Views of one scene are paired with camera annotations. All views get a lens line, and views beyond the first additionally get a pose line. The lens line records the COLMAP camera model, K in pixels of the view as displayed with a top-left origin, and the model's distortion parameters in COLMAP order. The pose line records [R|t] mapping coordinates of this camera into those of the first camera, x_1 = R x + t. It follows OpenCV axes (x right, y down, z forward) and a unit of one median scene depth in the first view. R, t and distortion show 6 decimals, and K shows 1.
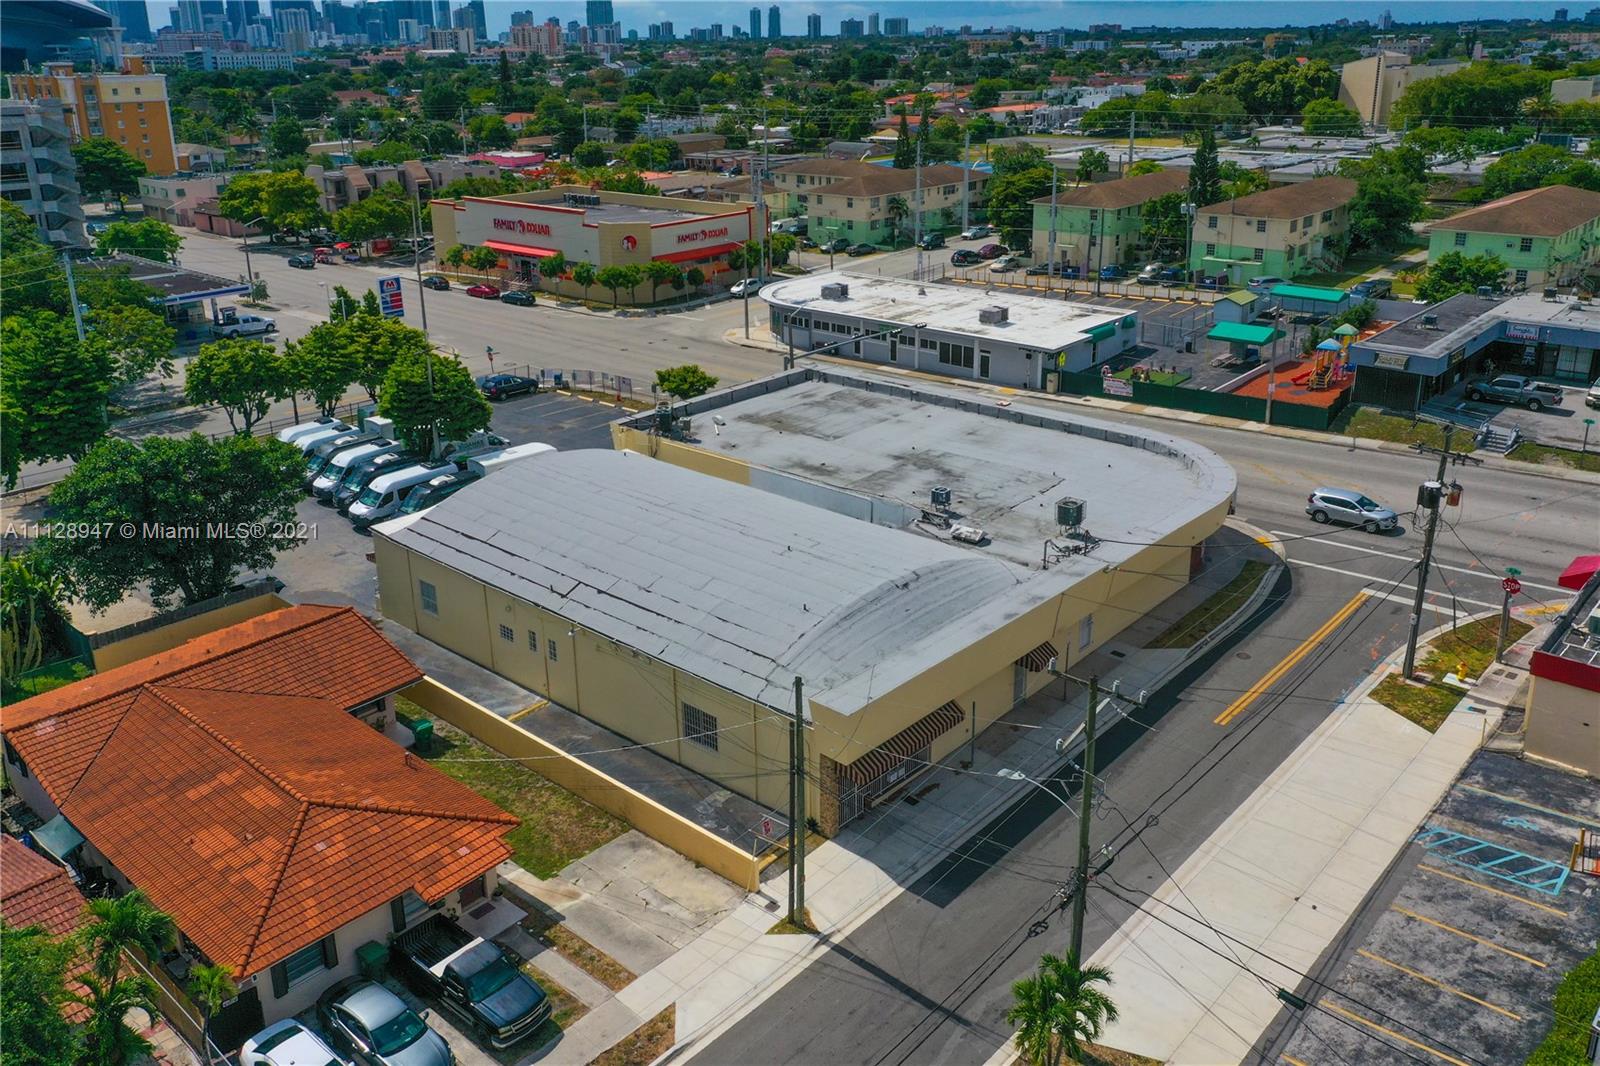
lens RADIAL K [[1286.4, 0, 806.0], [0, 1286.4, 447.9], [0, 0, 1]] dist [0.000138, 0.006755]
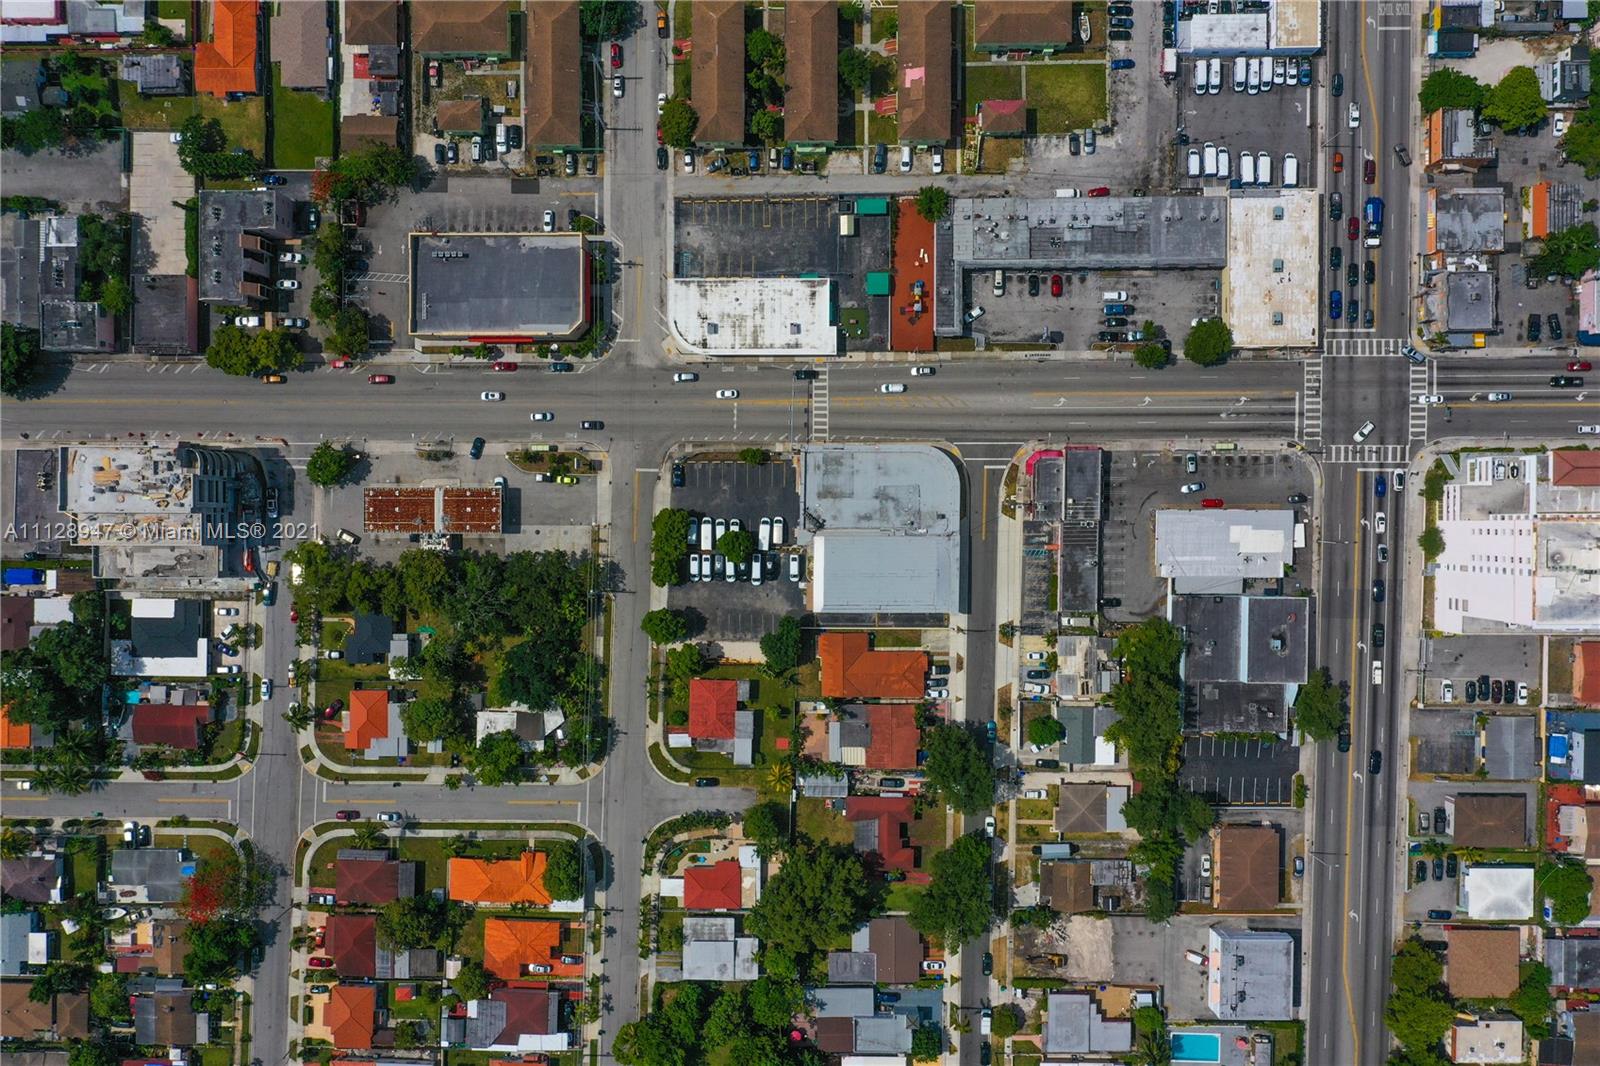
lens RADIAL K [[1278.4, 0, 824.2], [0, 1278.4, 549.3], [0, 0, 1]] dist [-0.001920, 0.004412]
pose [[0.746752, -0.665095, -0.003381, -0.157614], [0.203251, 0.223360, 0.953310, -4.234168], [-0.633286, -0.712573, 0.301975, -0.188367]]
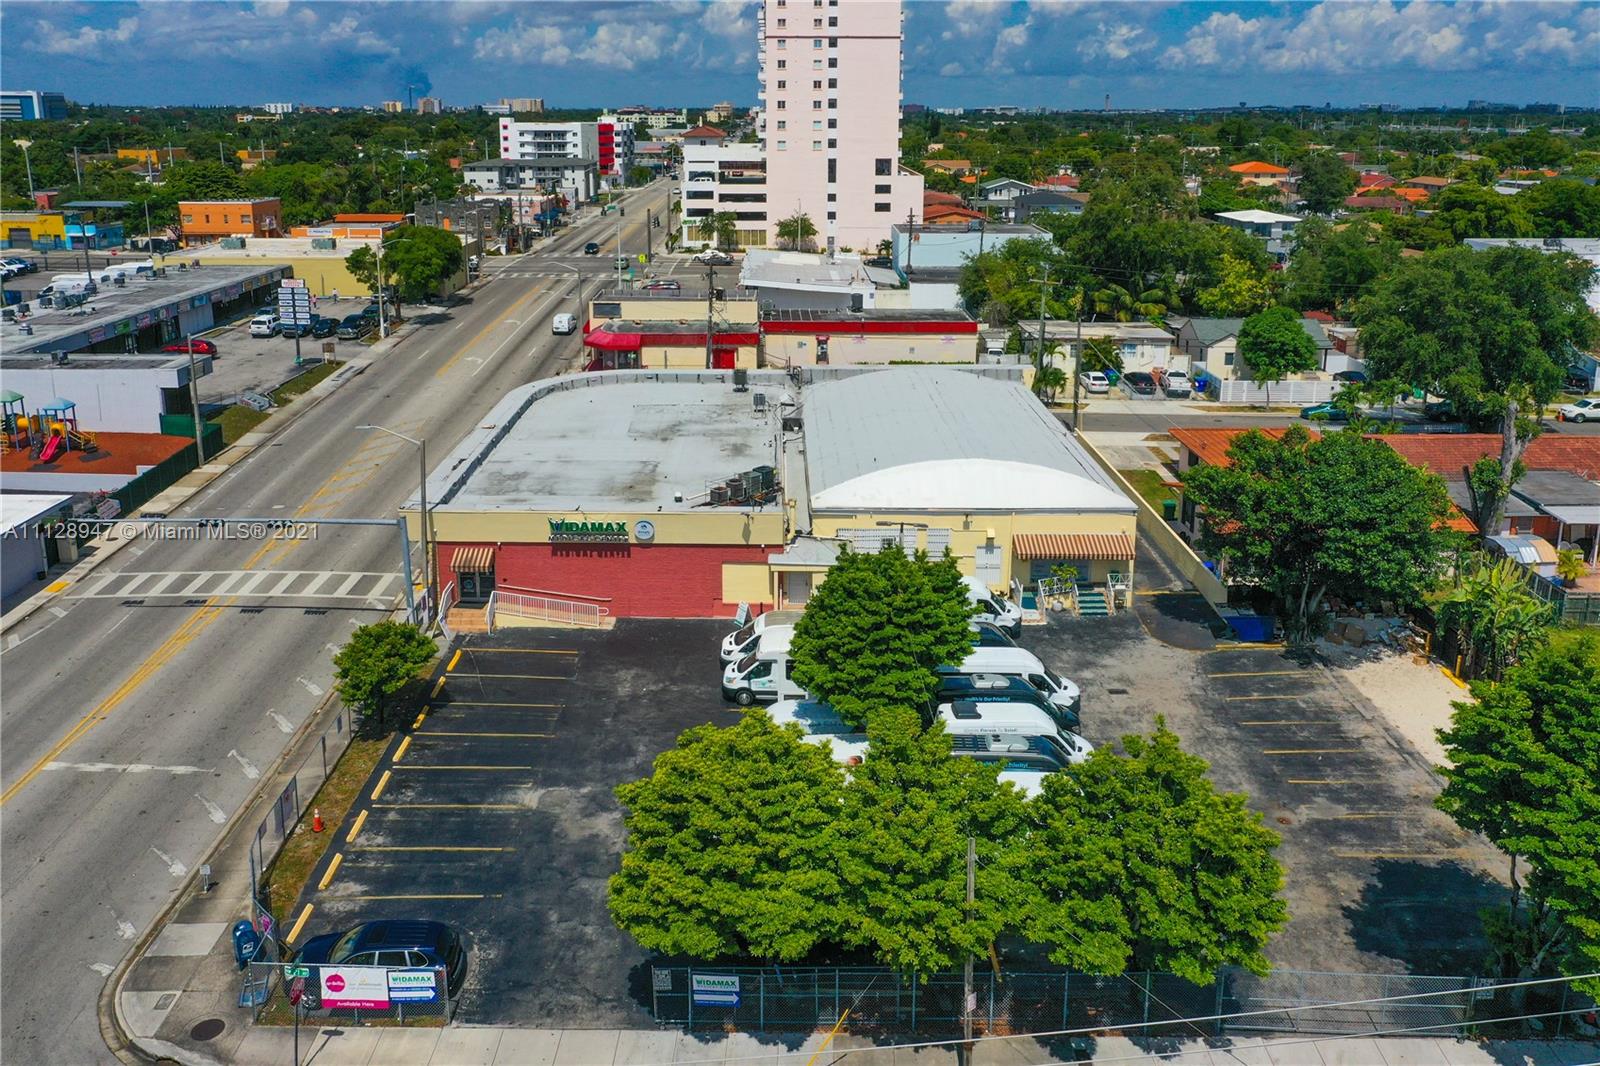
lens RADIAL K [[1287.7, 0, 796.1], [0, 1287.7, 435.2], [0, 0, 1]] dist [0.000097, 0.008310]
pose [[-0.675985, -0.165149, 0.718171, -0.900610], [0.234774, 0.875518, 0.422314, -0.493503], [-0.698517, 0.454086, -0.553065, 1.772490]]
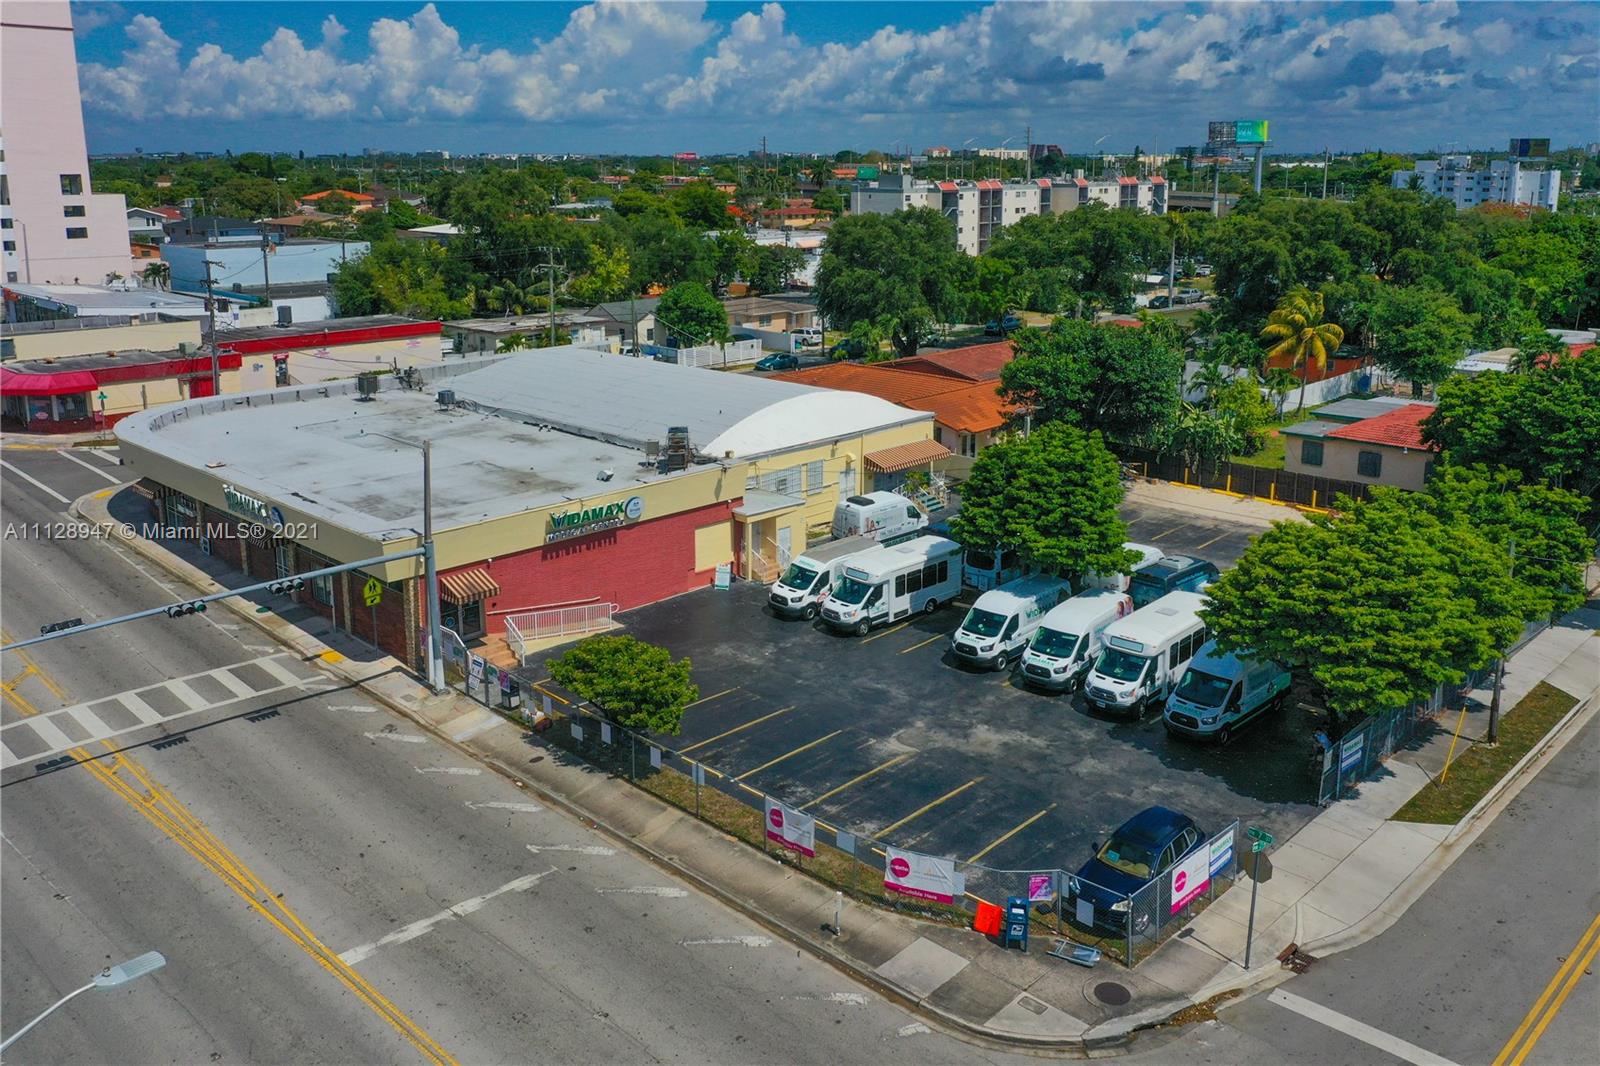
lens RADIAL K [[1290.4, 0, 802.9], [0, 1290.4, 412.0], [0, 0, 1]] dist [-0.003631, 0.010294]
pose [[-0.999396, 0.011893, 0.032640, -0.264342], [0.026230, 0.874373, 0.484545, -0.525497], [-0.022776, 0.485109, -0.874157, 2.085325]]
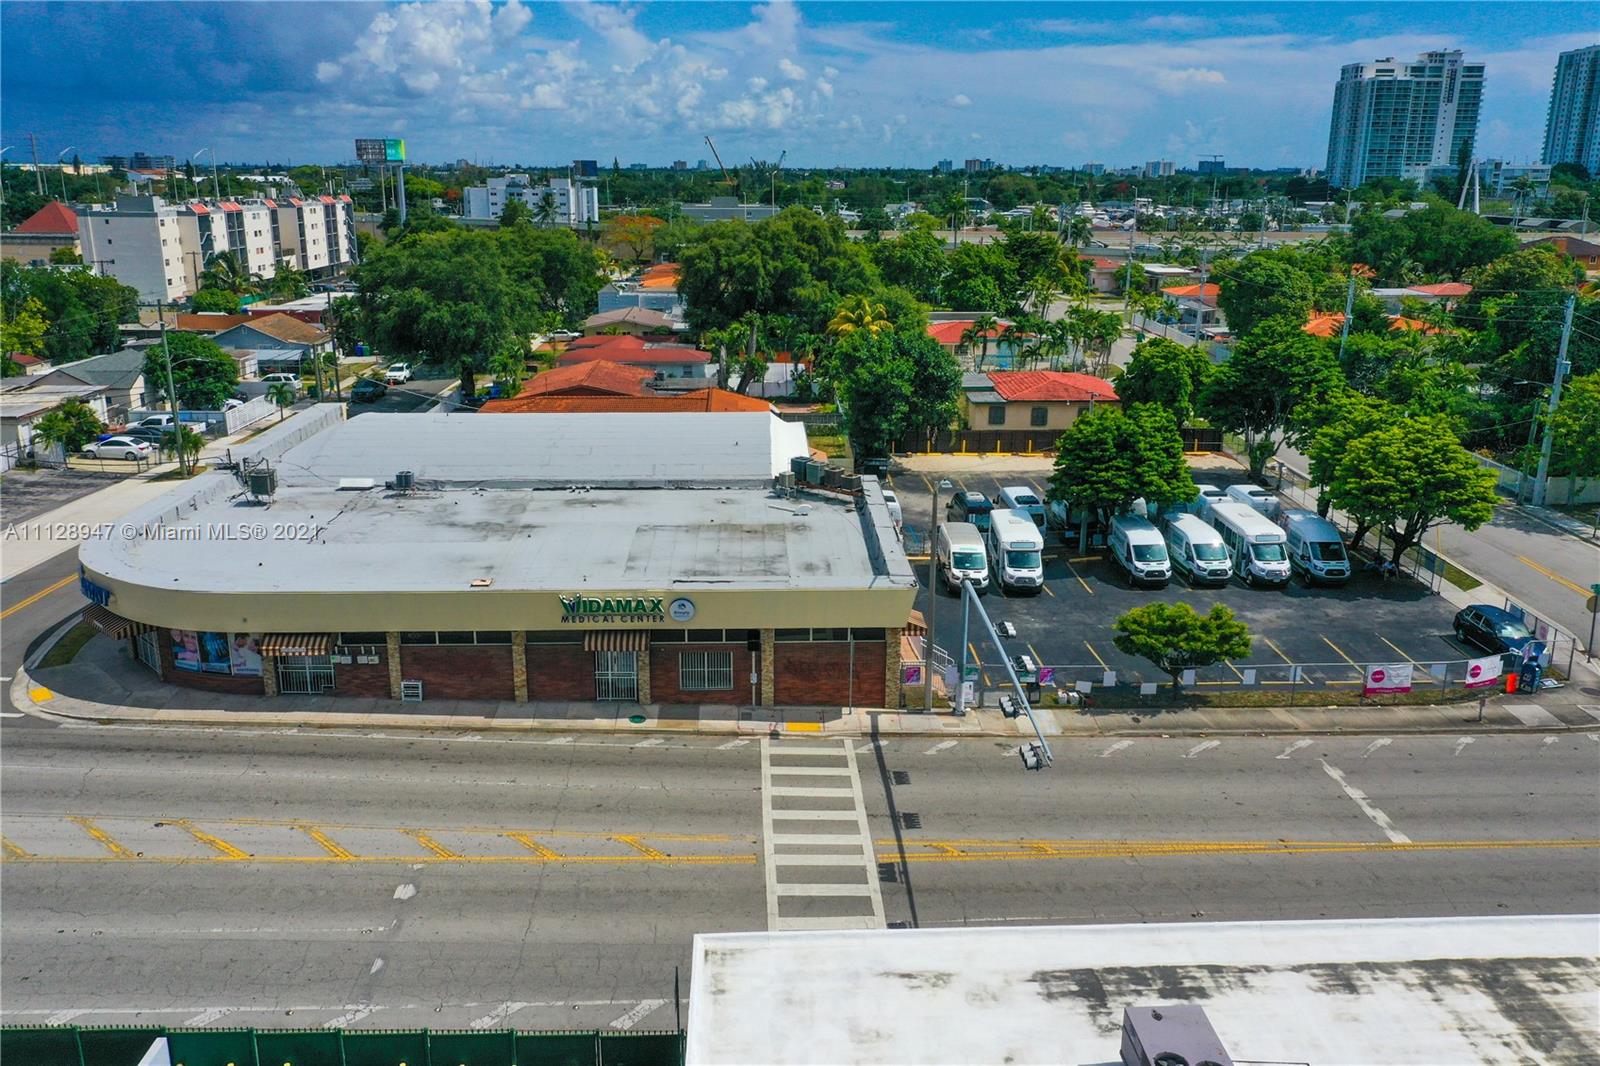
lens RADIAL K [[1253.5, 0, 797.1], [0, 1253.5, 528.7], [0, 0, 1]] dist [-0.002664, 0.008041]
pose [[-0.718667, 0.203796, -0.664820, 0.558042], [-0.206563, 0.850358, 0.483965, -0.479273], [0.663965, 0.485137, -0.569027, 1.830427]]
